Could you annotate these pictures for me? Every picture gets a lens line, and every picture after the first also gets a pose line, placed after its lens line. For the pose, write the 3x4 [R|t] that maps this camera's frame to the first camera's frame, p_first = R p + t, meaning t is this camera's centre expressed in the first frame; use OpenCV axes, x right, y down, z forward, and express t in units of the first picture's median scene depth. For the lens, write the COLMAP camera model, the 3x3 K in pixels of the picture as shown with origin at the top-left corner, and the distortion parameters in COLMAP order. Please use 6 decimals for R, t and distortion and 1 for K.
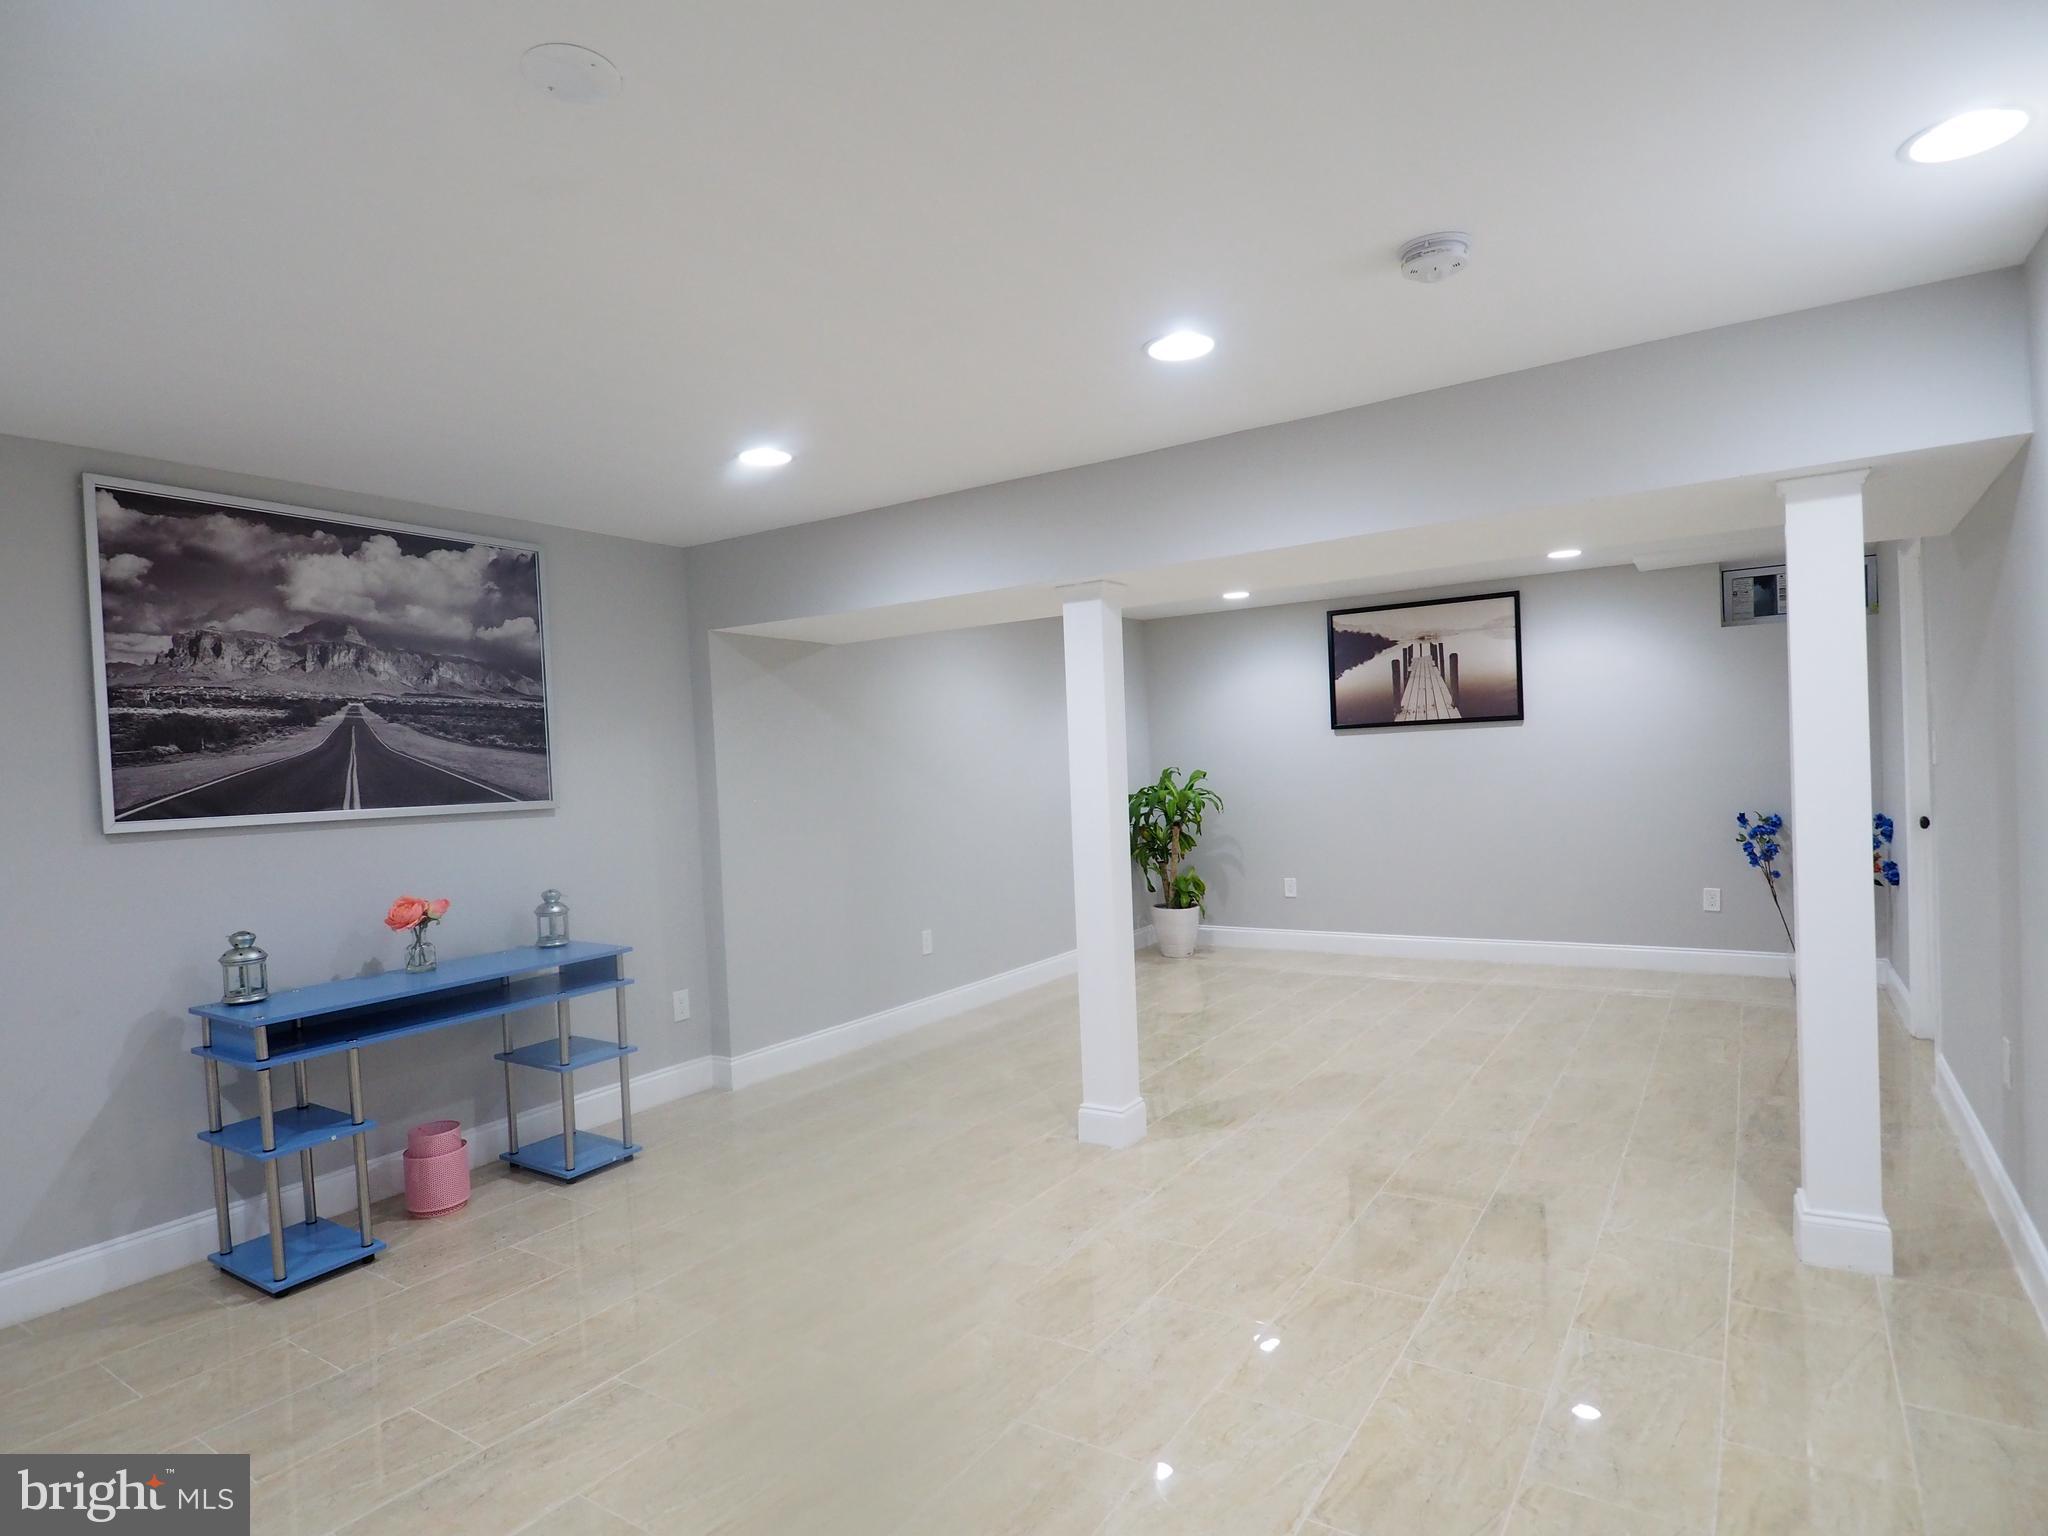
lens RADIAL K [[1078.5, 0, 1037.3], [0, 1078.5, 780.0], [0, 0, 1]] dist [-0.003546, -0.002361]
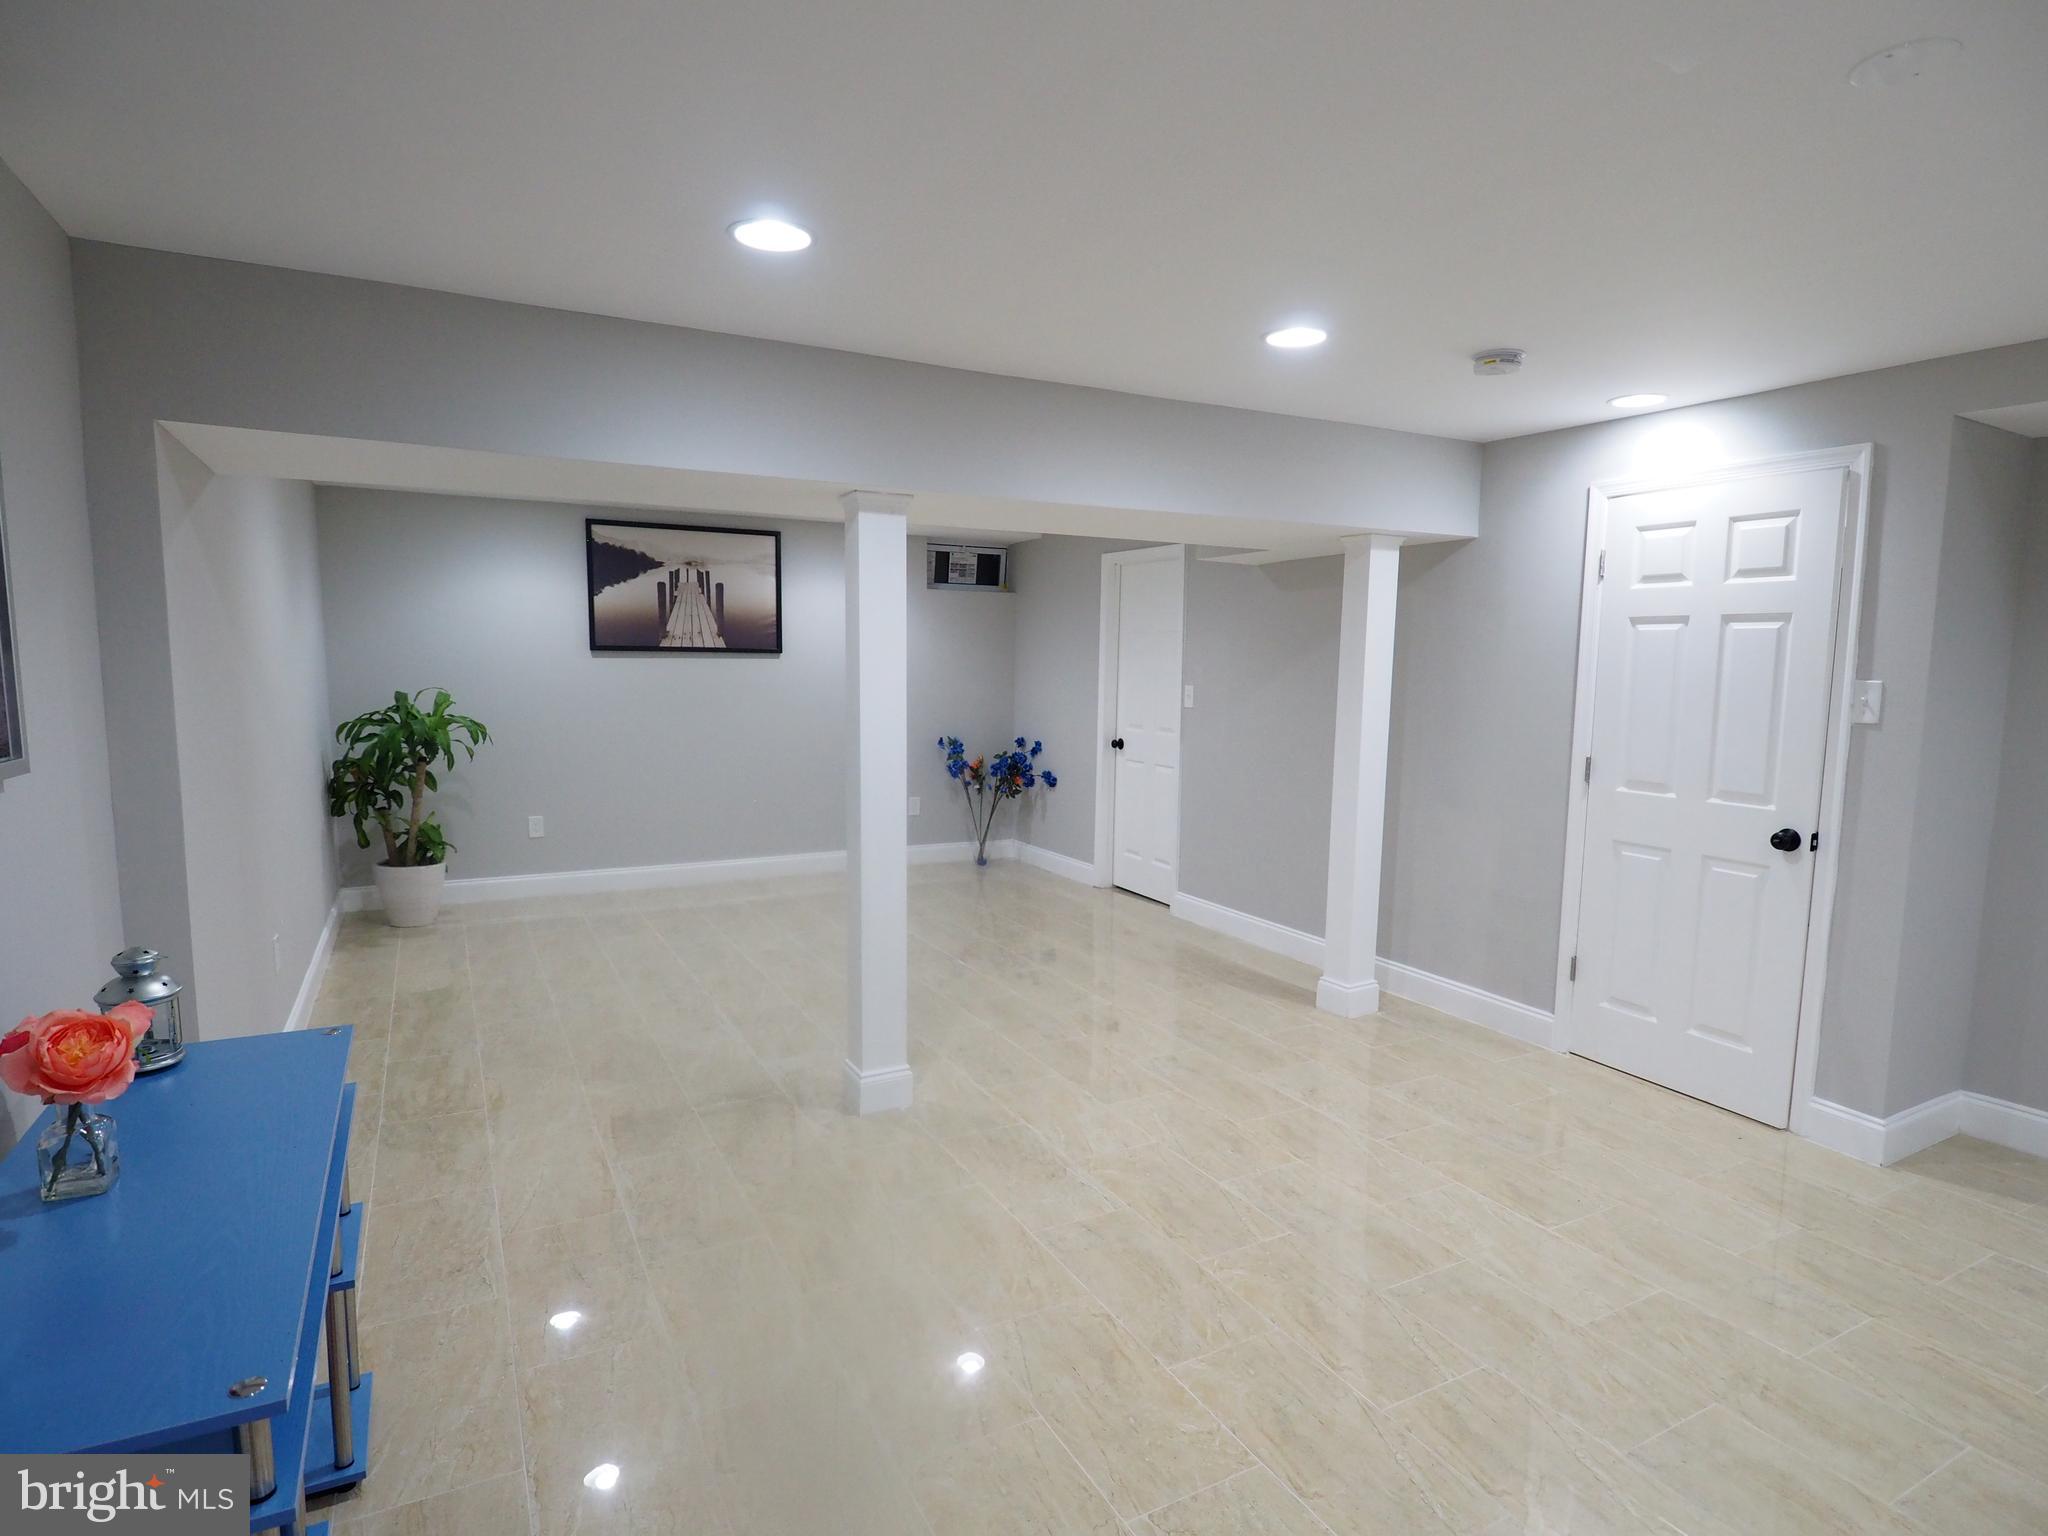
lens RADIAL K [[1078.5, 0, 996.6], [0, 1078.5, 782.0], [0, 0, 1]] dist [-0.003546, -0.002361]
pose [[0.497785, -0.050955, 0.865802, -0.361606], [-0.018349, 0.997430, 0.069251, -0.005143], [-0.867106, -0.050359, 0.495571, 0.250873]]
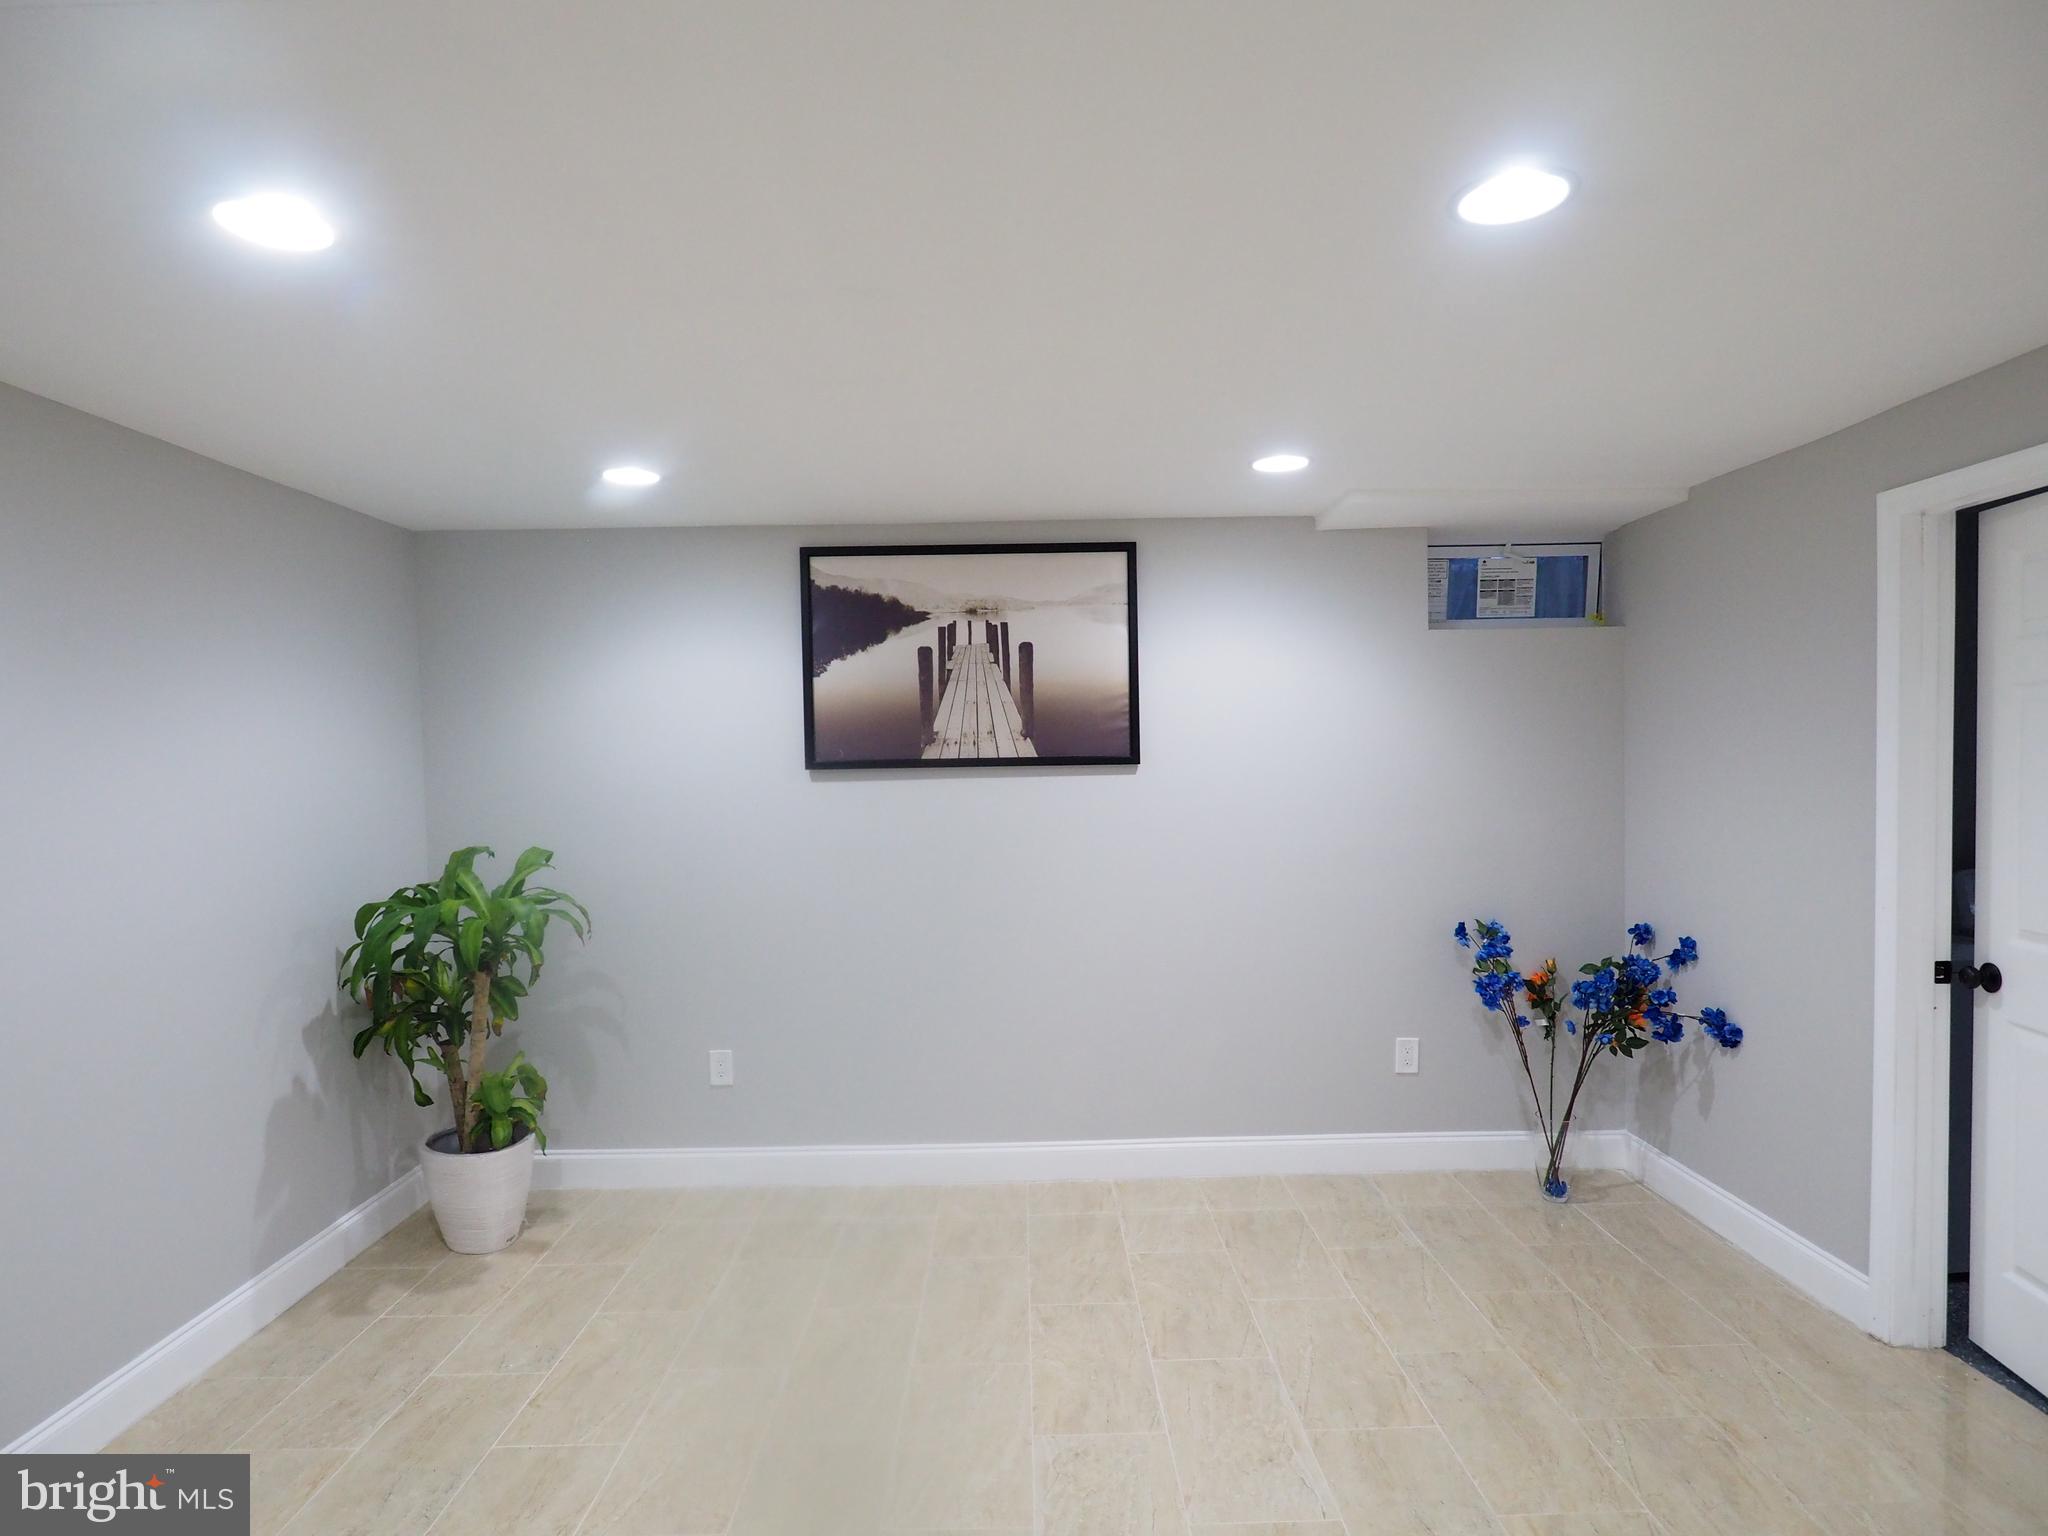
lens RADIAL K [[1078.5, 0, 1018.8], [0, 1078.5, 774.7], [0, 0, 1]] dist [-0.003546, -0.002361]
pose [[0.833785, 0.008044, 0.552030, 0.068039], [-0.007176, 0.999967, -0.003732, -0.044167], [-0.552042, -0.000850, 0.833816, 0.511068]]
